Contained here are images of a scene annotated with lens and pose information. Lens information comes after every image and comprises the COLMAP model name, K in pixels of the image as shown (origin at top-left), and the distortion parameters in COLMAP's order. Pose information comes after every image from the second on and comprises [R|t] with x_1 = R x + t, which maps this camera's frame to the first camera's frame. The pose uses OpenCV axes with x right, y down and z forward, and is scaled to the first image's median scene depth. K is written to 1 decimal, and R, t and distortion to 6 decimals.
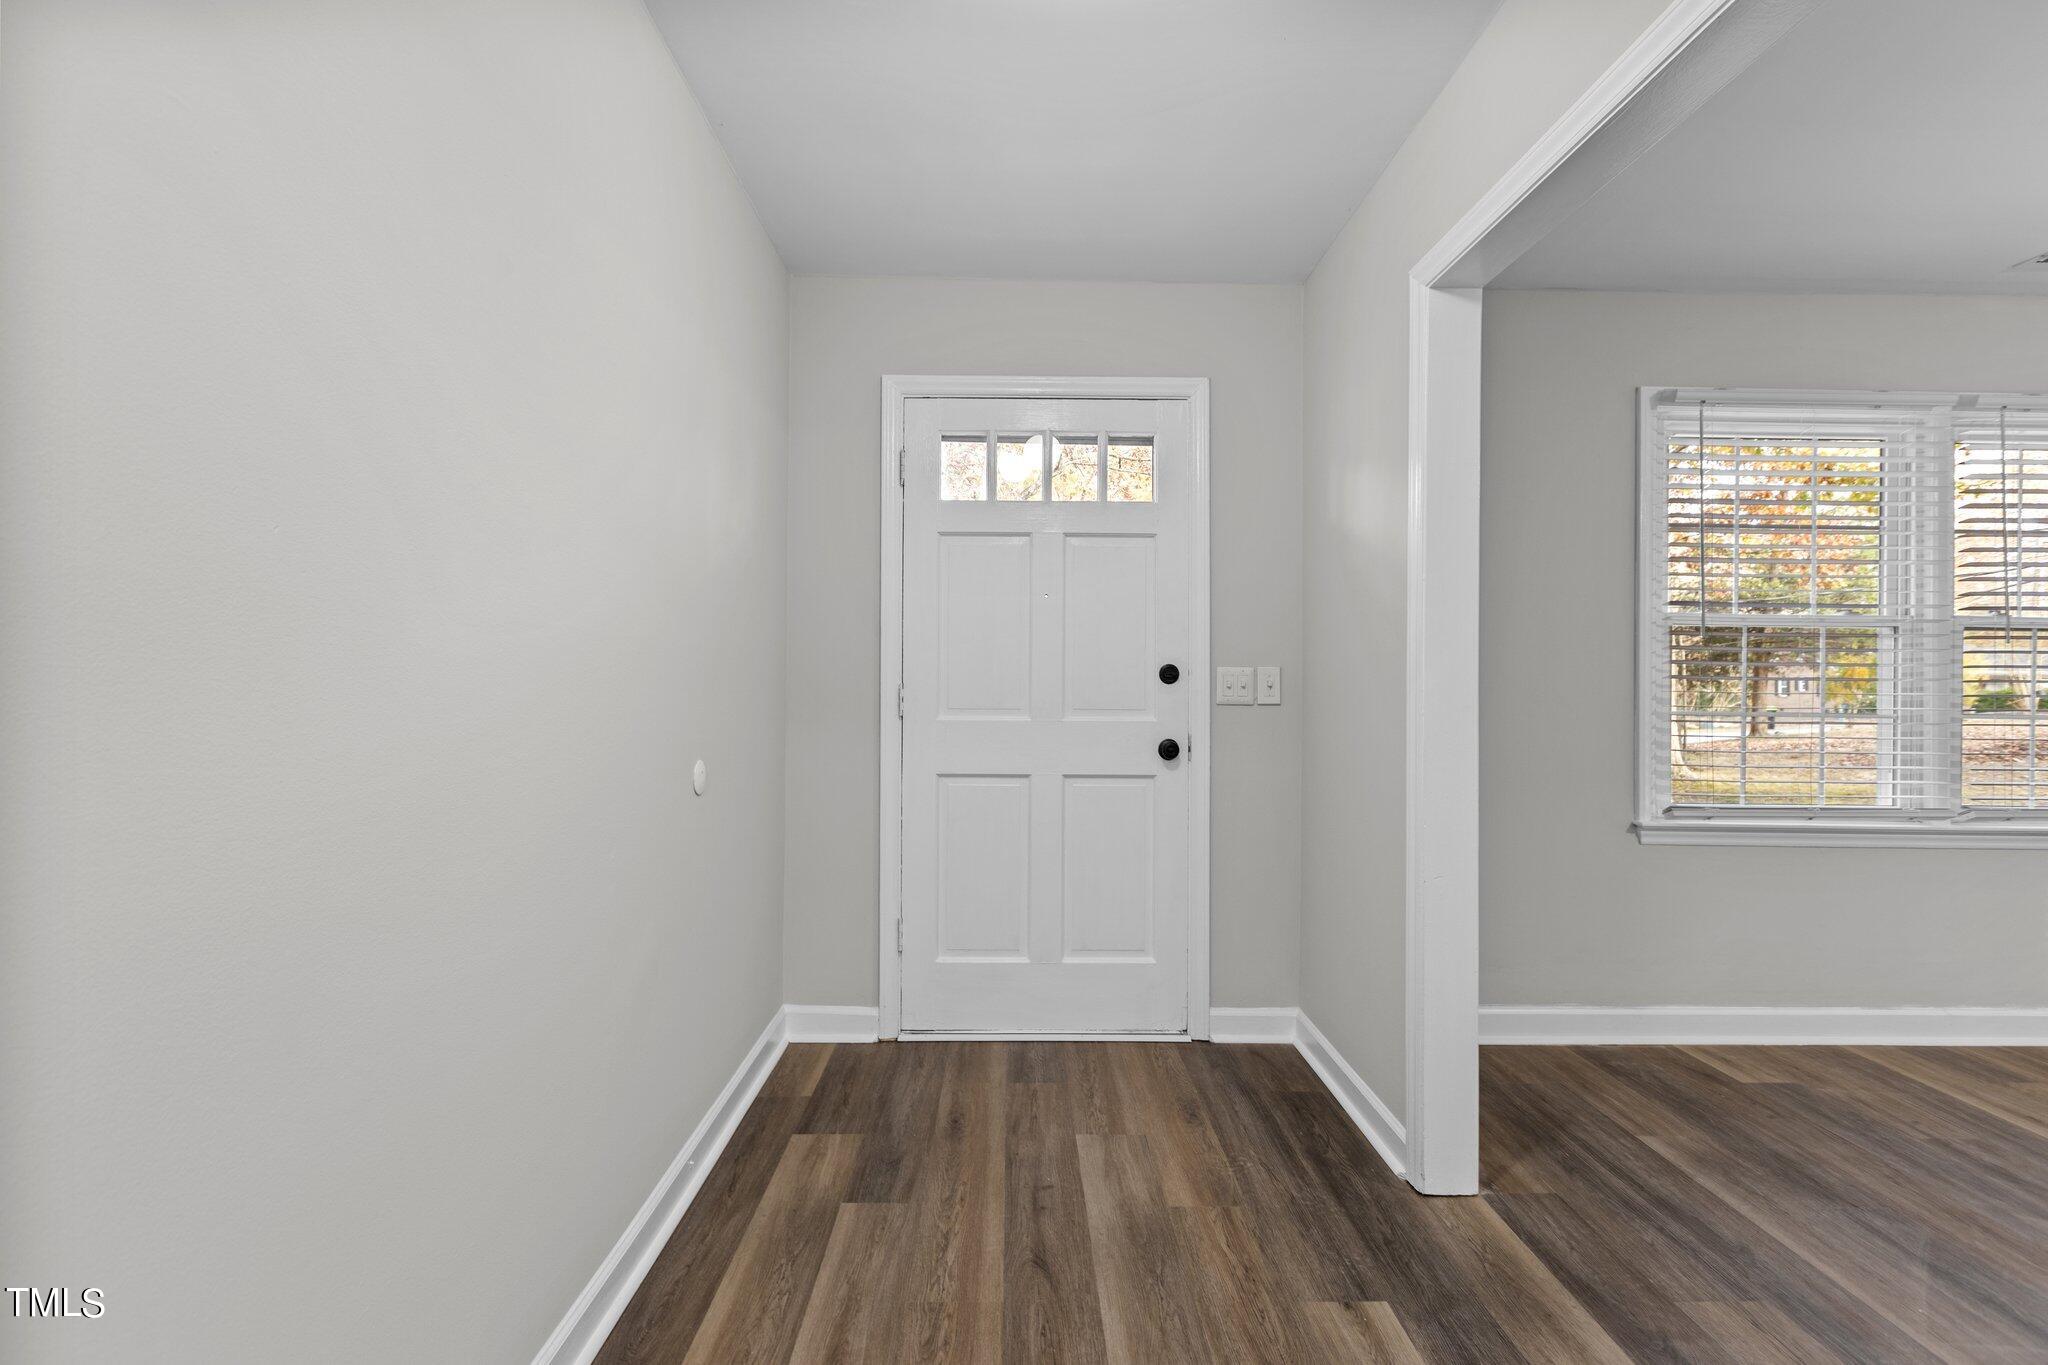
lens RADIAL K [[919.7, 0, 1027.2], [0, 919.7, 679.1], [0, 0, 1]] dist [0.001155, 0.000561]
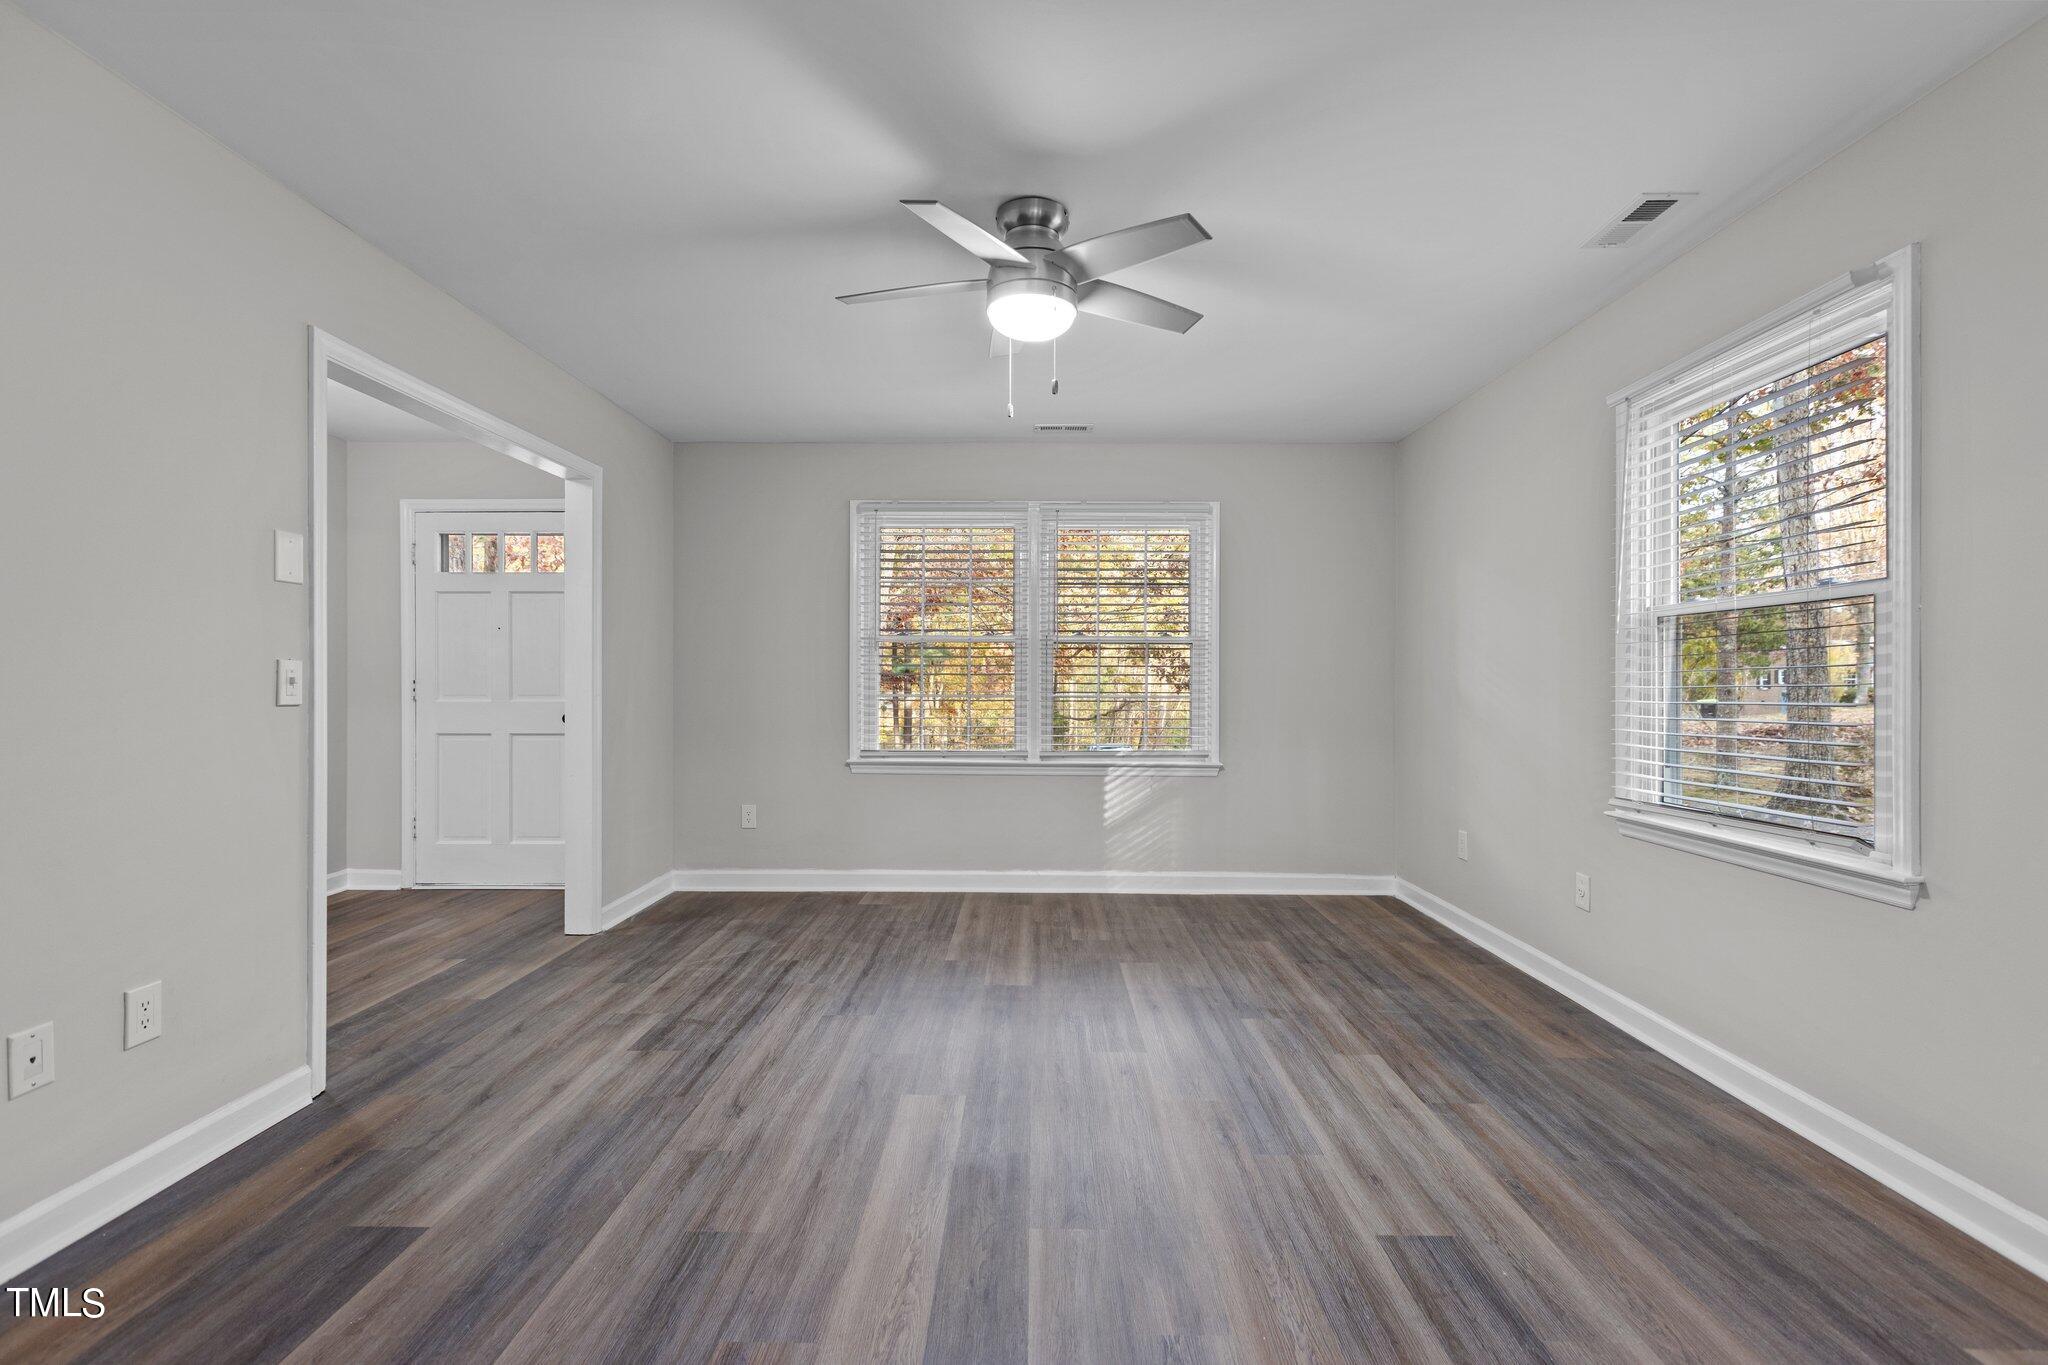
lens RADIAL K [[919.7, 0, 1031.3], [0, 919.7, 682.8], [0, 0, 1]] dist [0.001155, 0.000561]
pose [[0.999718, -0.005951, -0.023008, 1.046346], [0.006107, 0.999959, 0.006701, 0.004595], [0.022967, -0.006840, 0.999713, -0.678918]]
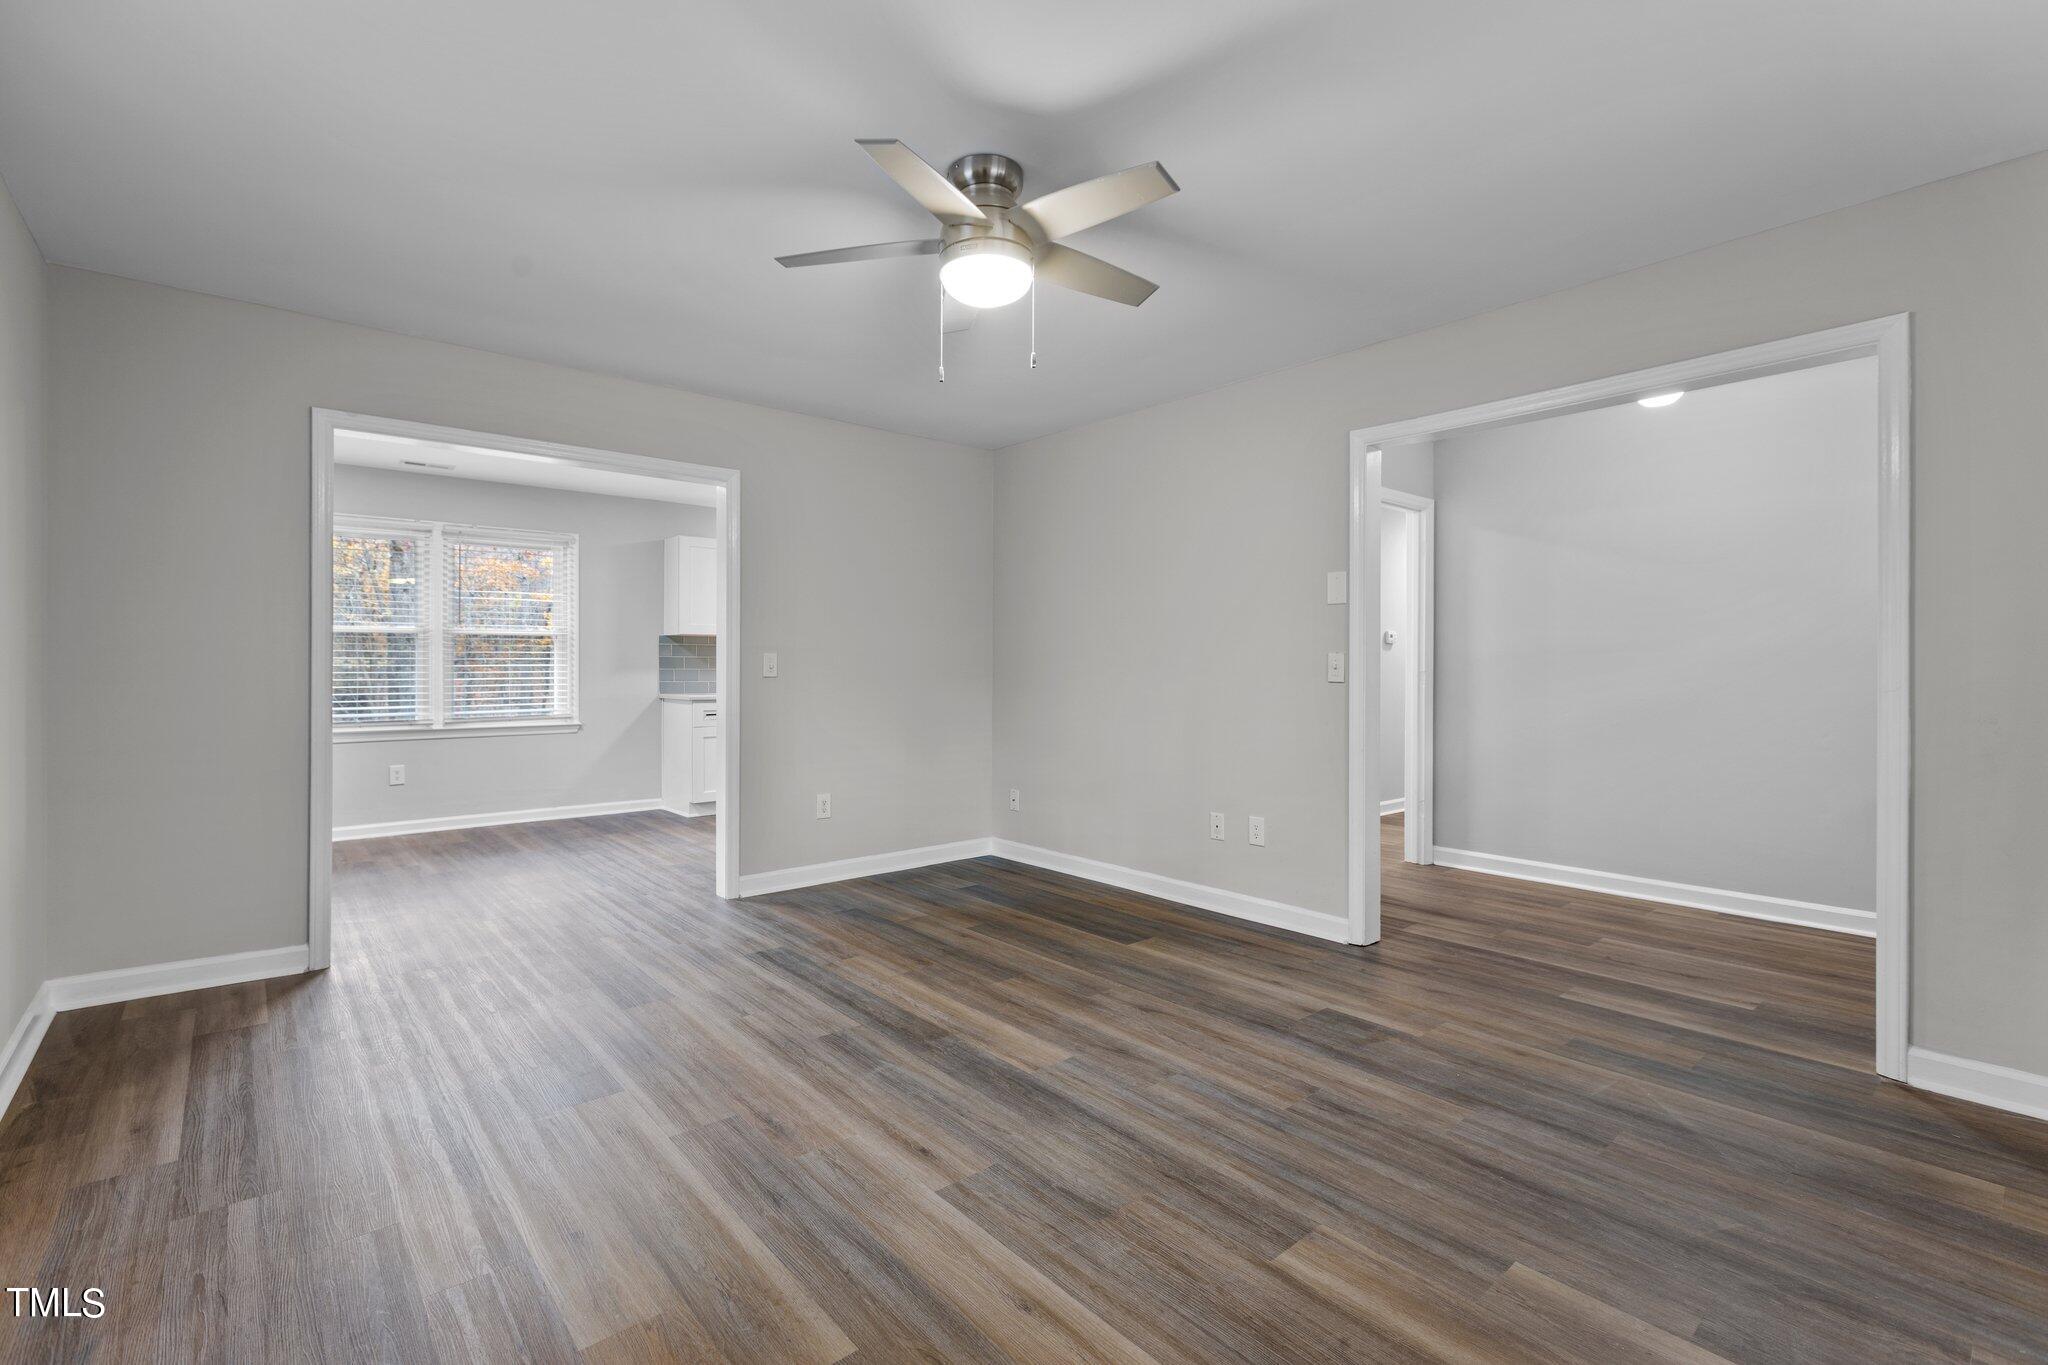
lens RADIAL K [[919.7, 0, 1034.4], [0, 919.7, 675.8], [0, 0, 1]] dist [0.001155, 0.000561]
pose [[-0.767043, -0.002111, -0.641592, 1.524687], [-0.004861, 0.999985, 0.002521, 0.014905], [0.641577, 0.005053, -0.767042, 0.857757]]
